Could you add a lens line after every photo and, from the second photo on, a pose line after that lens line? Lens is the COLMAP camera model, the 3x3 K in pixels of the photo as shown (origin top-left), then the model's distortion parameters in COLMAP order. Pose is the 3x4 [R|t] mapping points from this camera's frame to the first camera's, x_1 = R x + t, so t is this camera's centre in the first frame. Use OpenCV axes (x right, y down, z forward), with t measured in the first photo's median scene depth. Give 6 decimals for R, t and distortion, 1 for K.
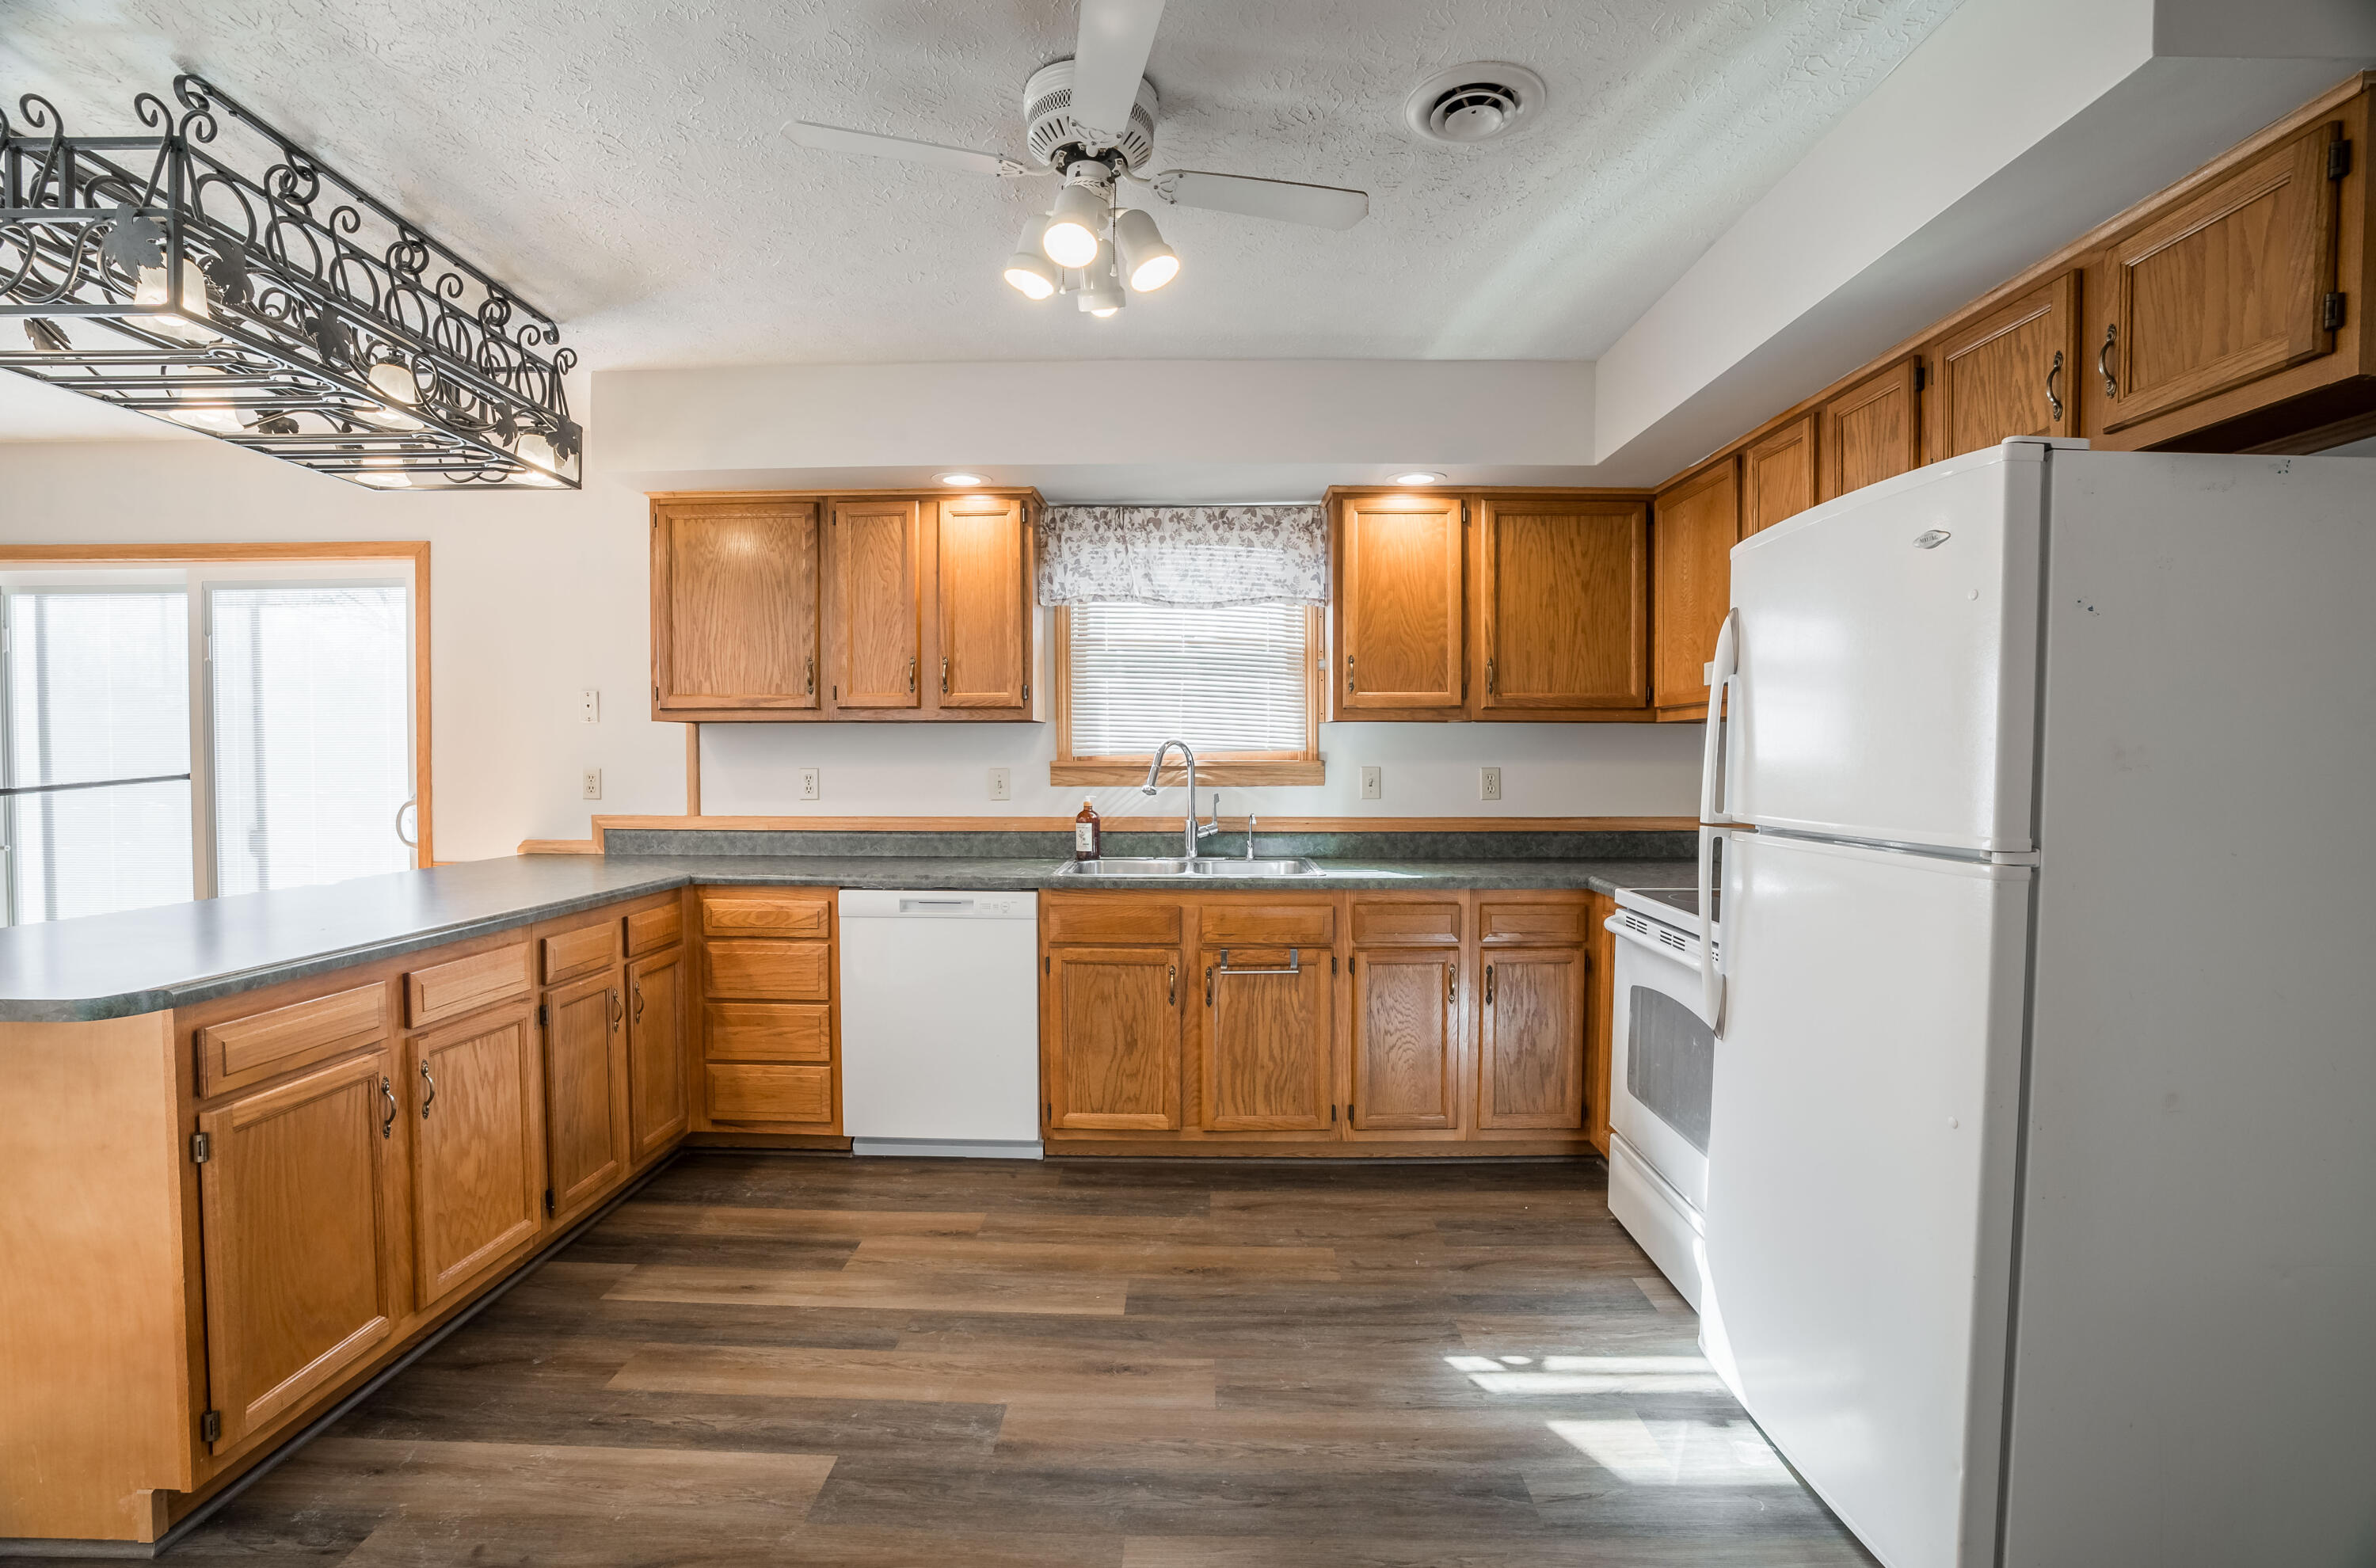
lens RADIAL K [[1107.9, 0, 1187.5], [0, 1107.9, 790.4], [0, 0, 1]] dist [-0.046466, 0.011794]
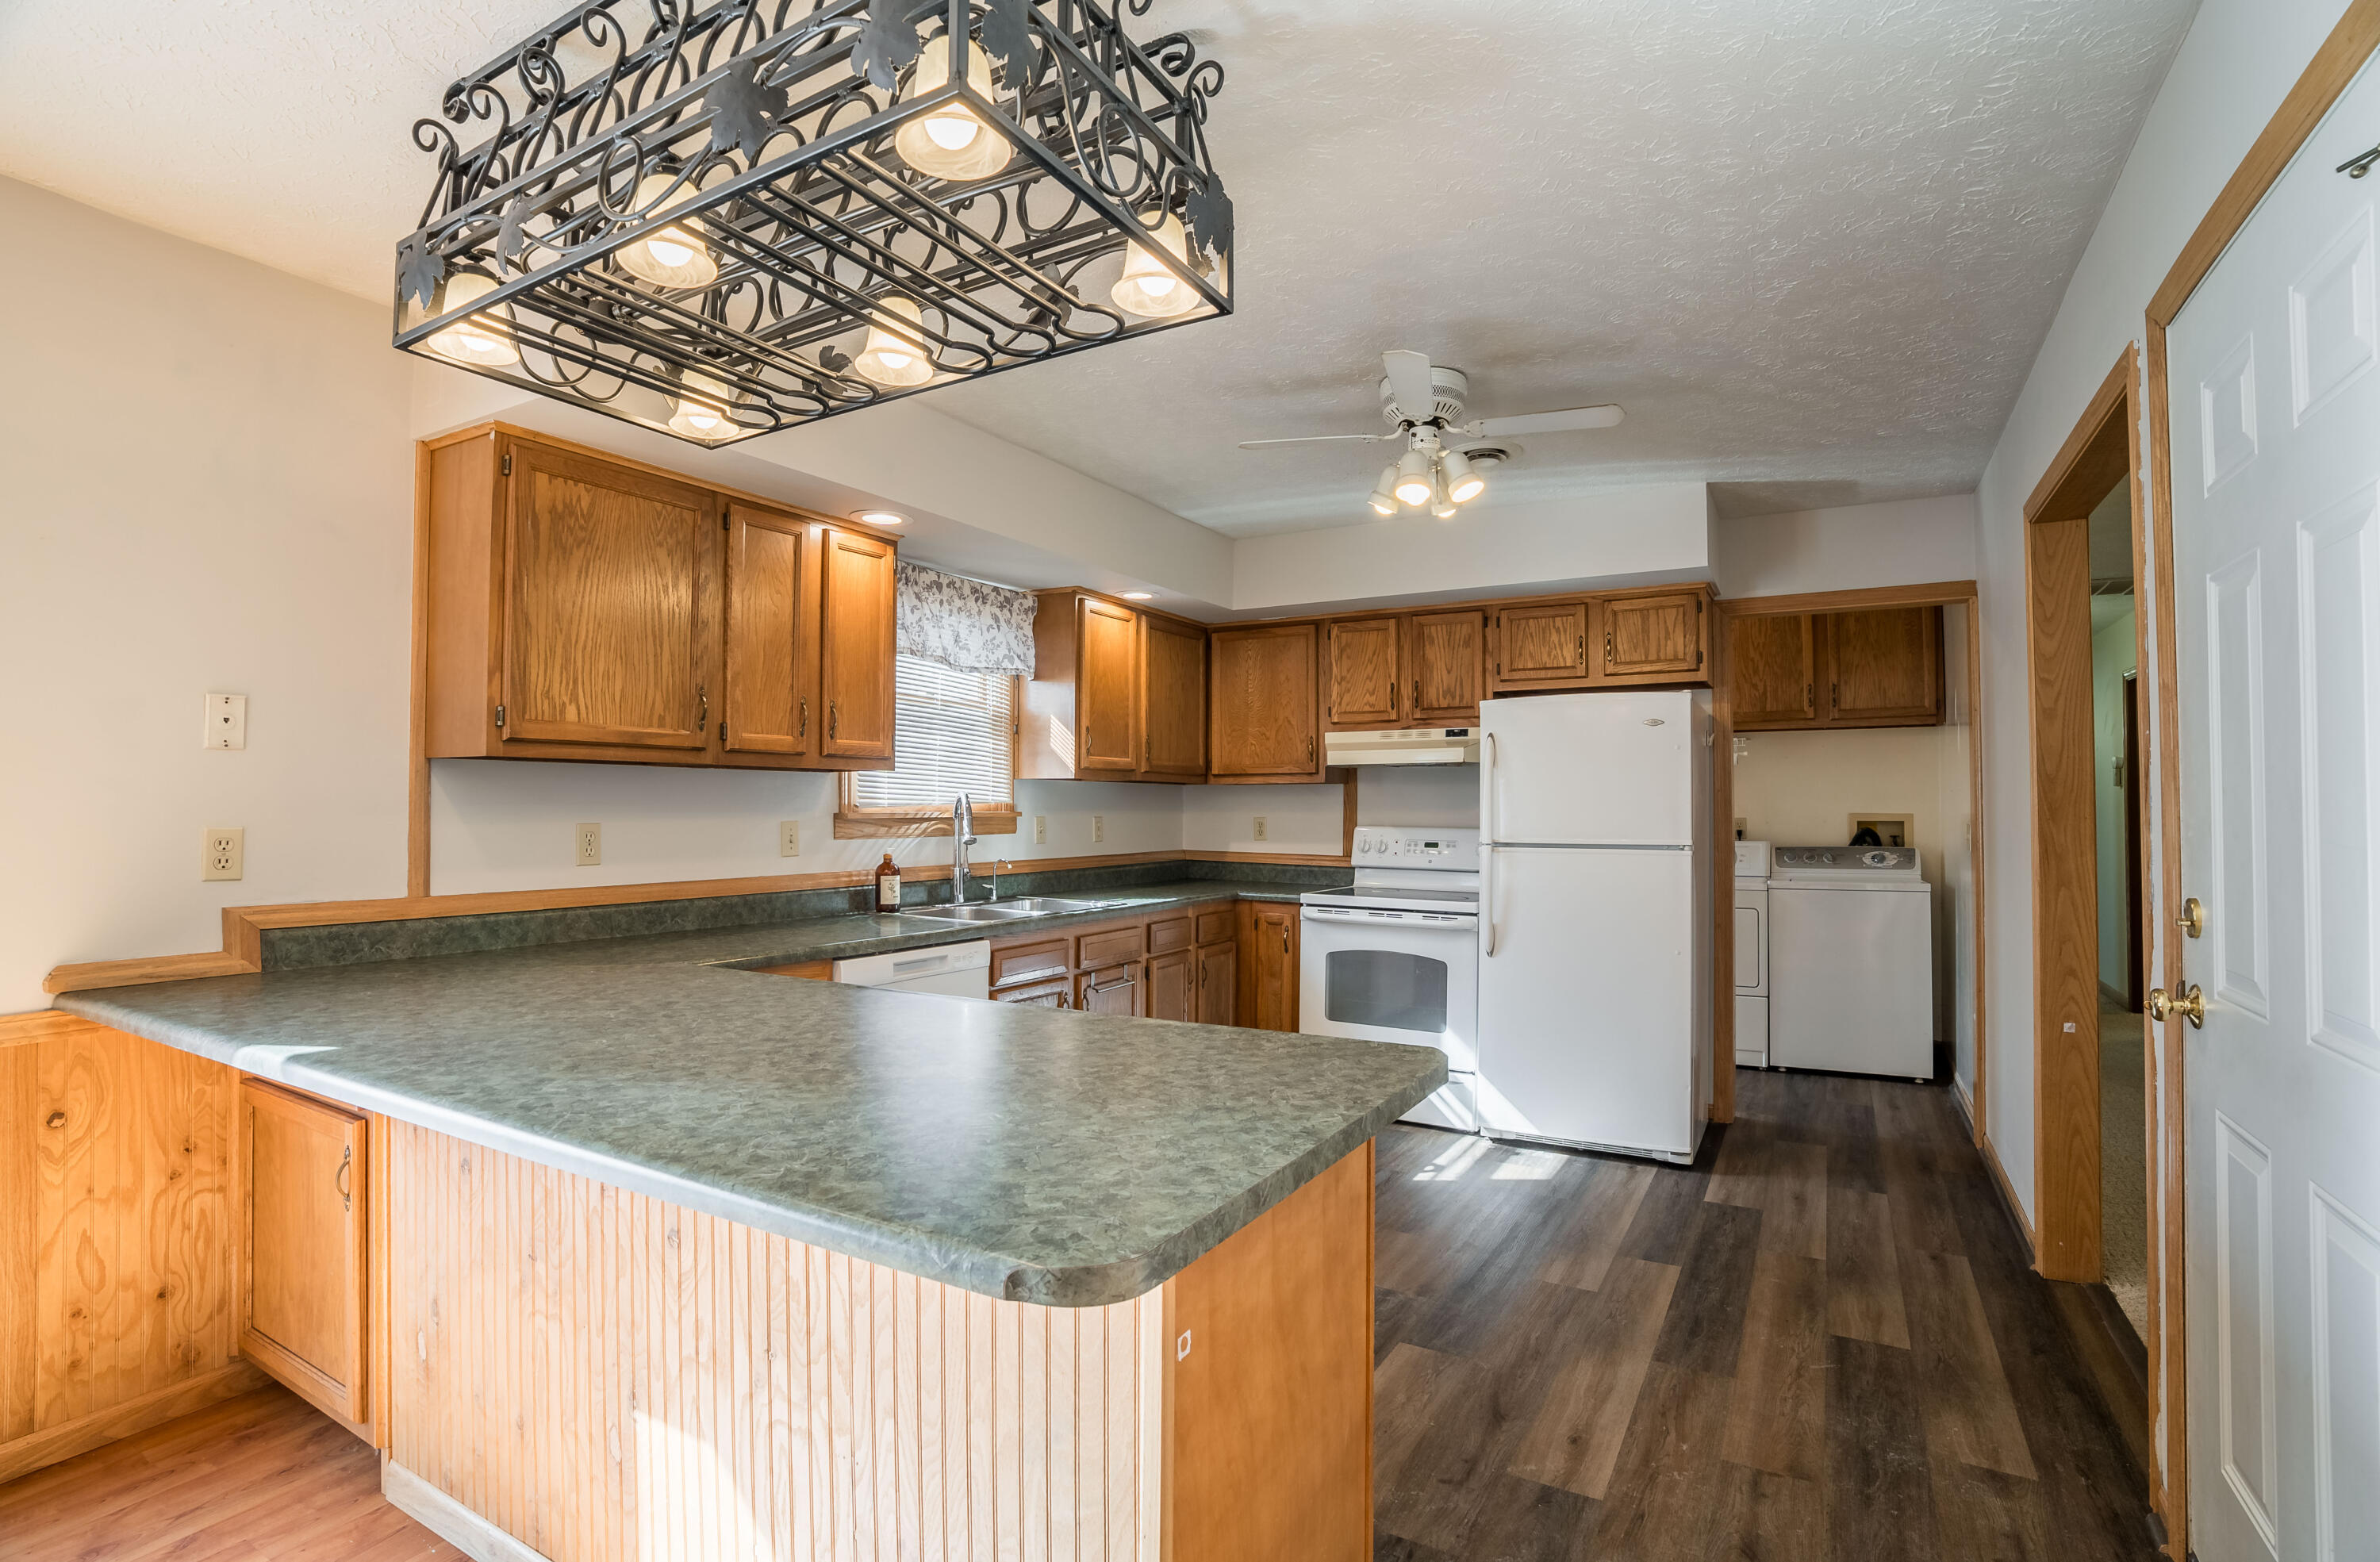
lens RADIAL K [[1121.6, 0, 1188.7], [0, 1121.6, 787.5], [0, 0, 1]] dist [-0.046031, 0.007162]
pose [[0.484862, 0.015598, 0.874452, -0.861483], [0.023093, 0.999264, -0.030629, -0.012720], [-0.874286, 0.035044, 0.484145, 0.292584]]
